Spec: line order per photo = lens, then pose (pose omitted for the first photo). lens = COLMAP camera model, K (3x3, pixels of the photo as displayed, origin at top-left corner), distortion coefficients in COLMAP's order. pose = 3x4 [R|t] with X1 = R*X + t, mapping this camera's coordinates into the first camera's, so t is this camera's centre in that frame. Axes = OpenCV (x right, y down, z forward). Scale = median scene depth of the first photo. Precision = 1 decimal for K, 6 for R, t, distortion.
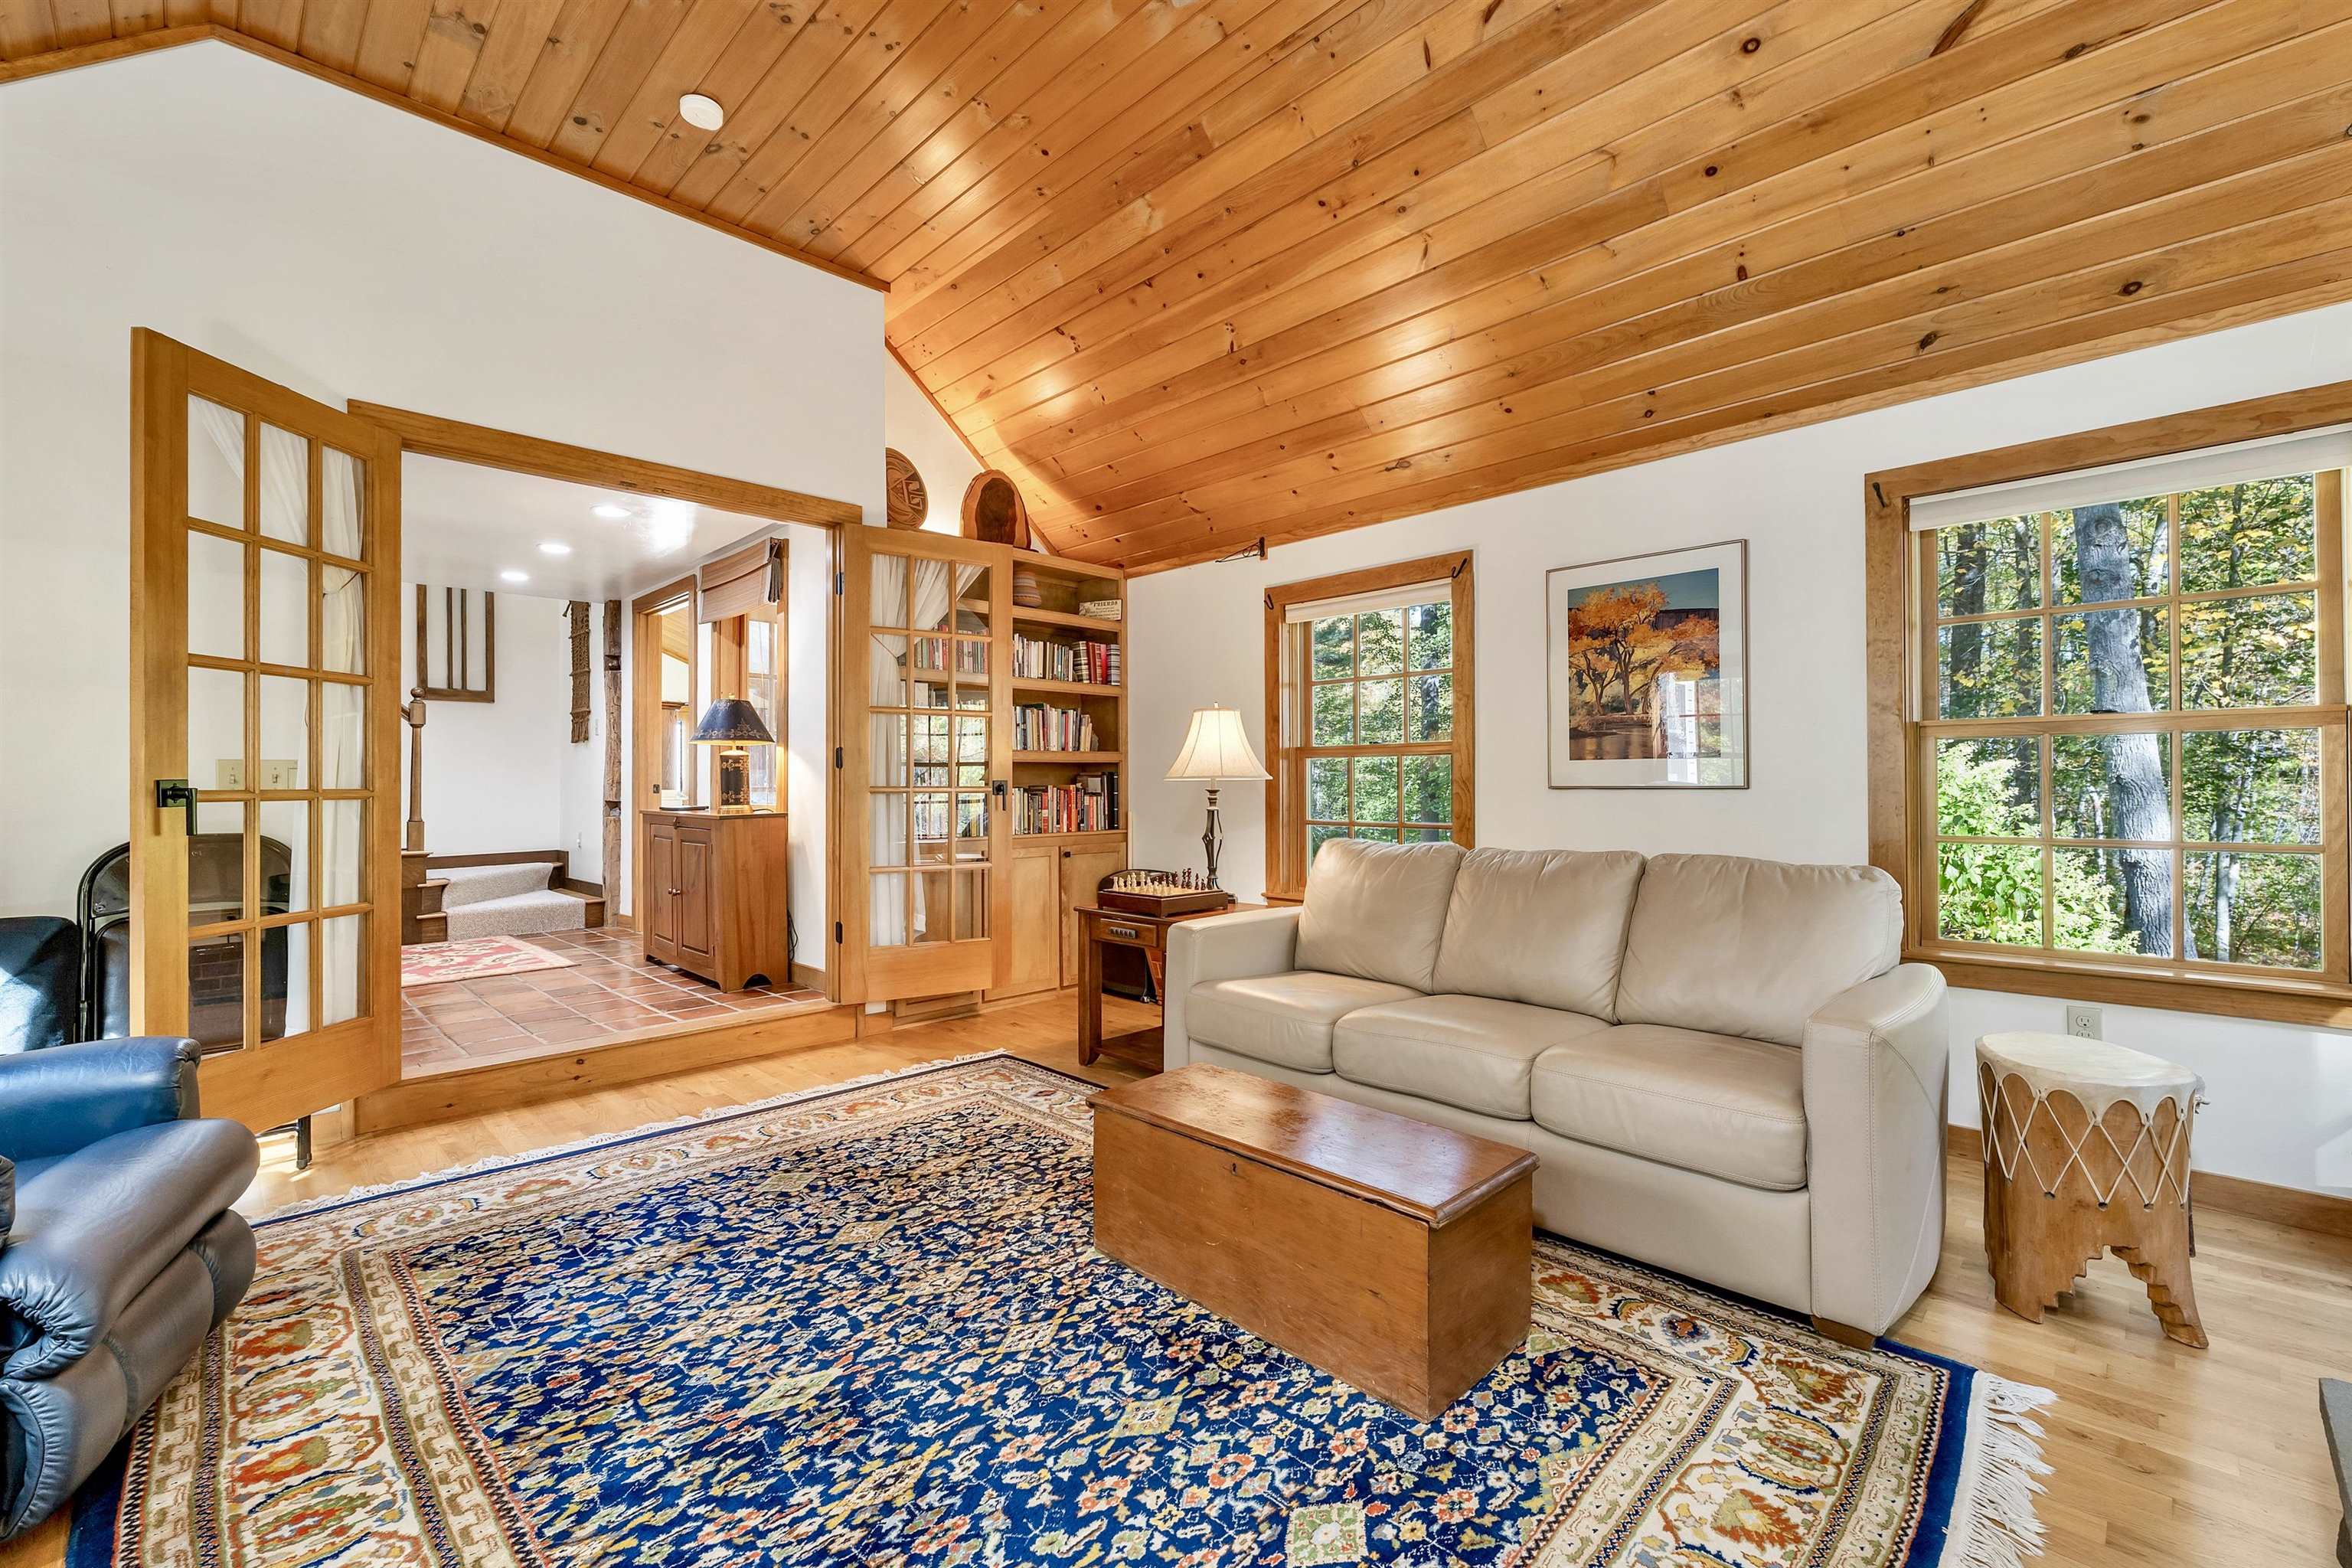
lens RADIAL K [[998.4, 0, 1173.5], [0, 998.4, 782.3], [0, 0, 1]] dist [0.000379, 0.000036]
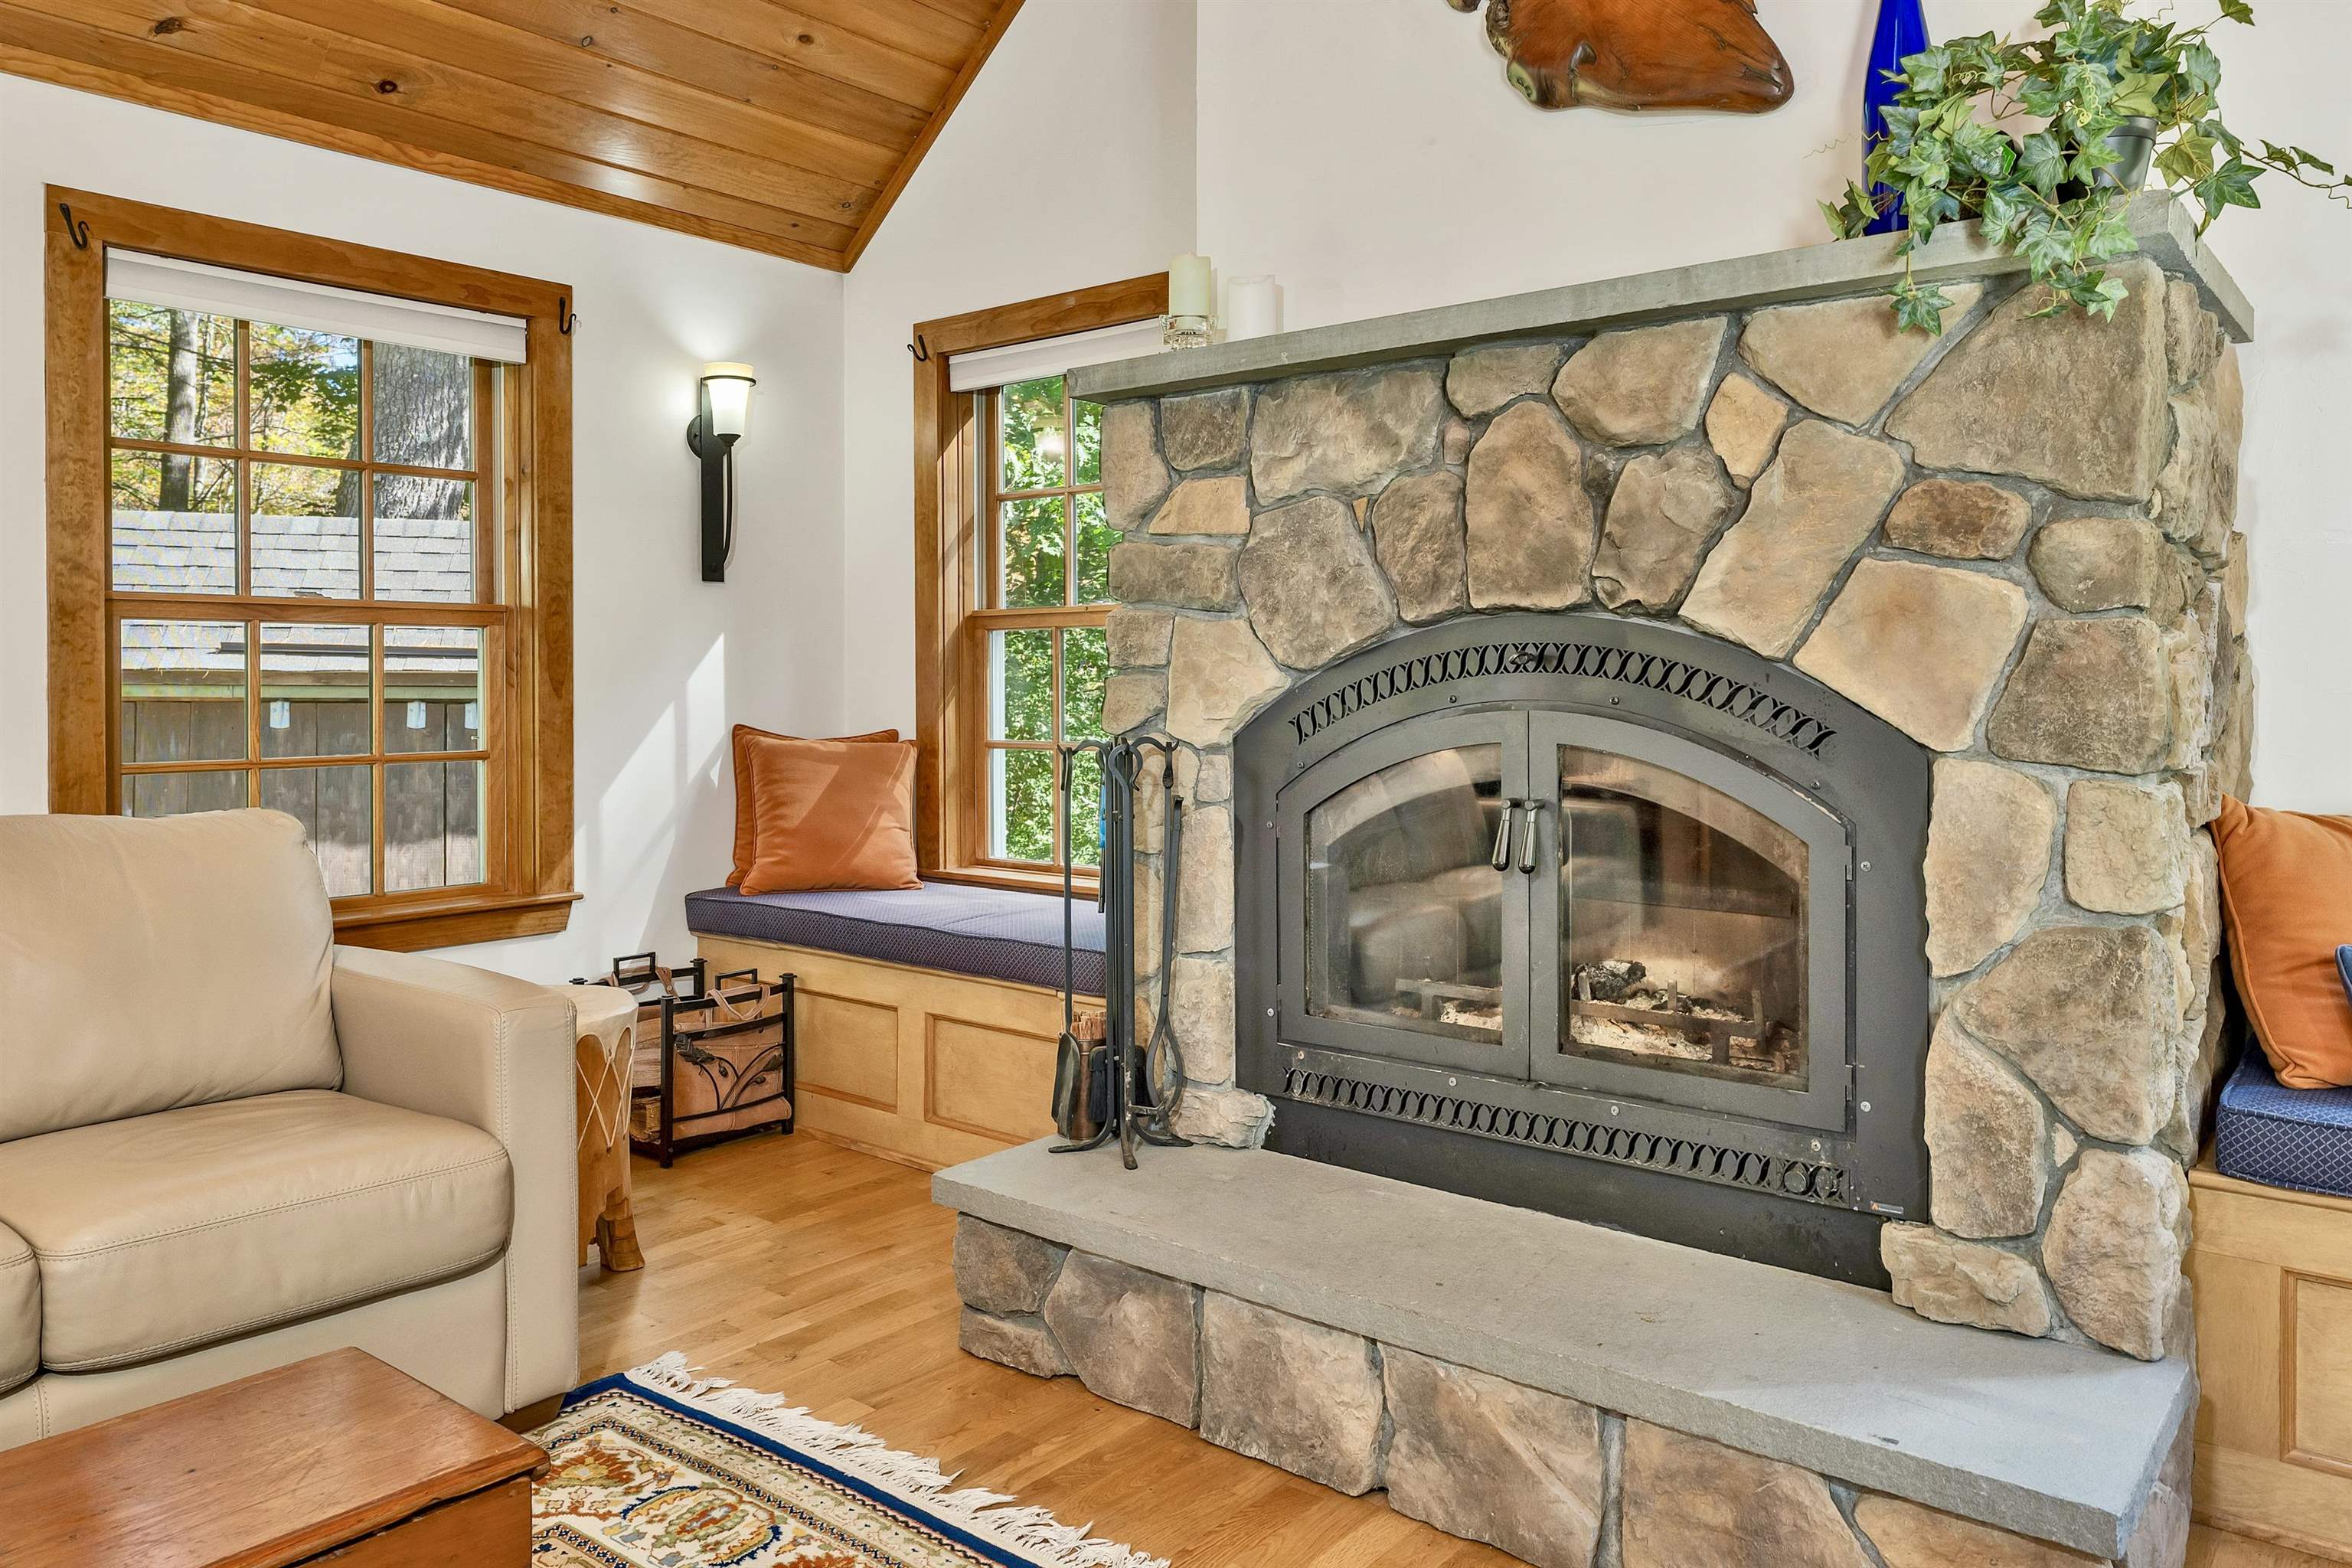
lens RADIAL K [[1638.8, 0, 1159.6], [0, 1638.8, 696.4], [0, 0, 1]] dist [-0.004215, -0.001096]
pose [[-0.099707, -0.005763, 0.995000, -0.478797], [-0.003131, 0.999980, 0.005478, 0.001364], [-0.995012, -0.002569, -0.099723, 0.520282]]
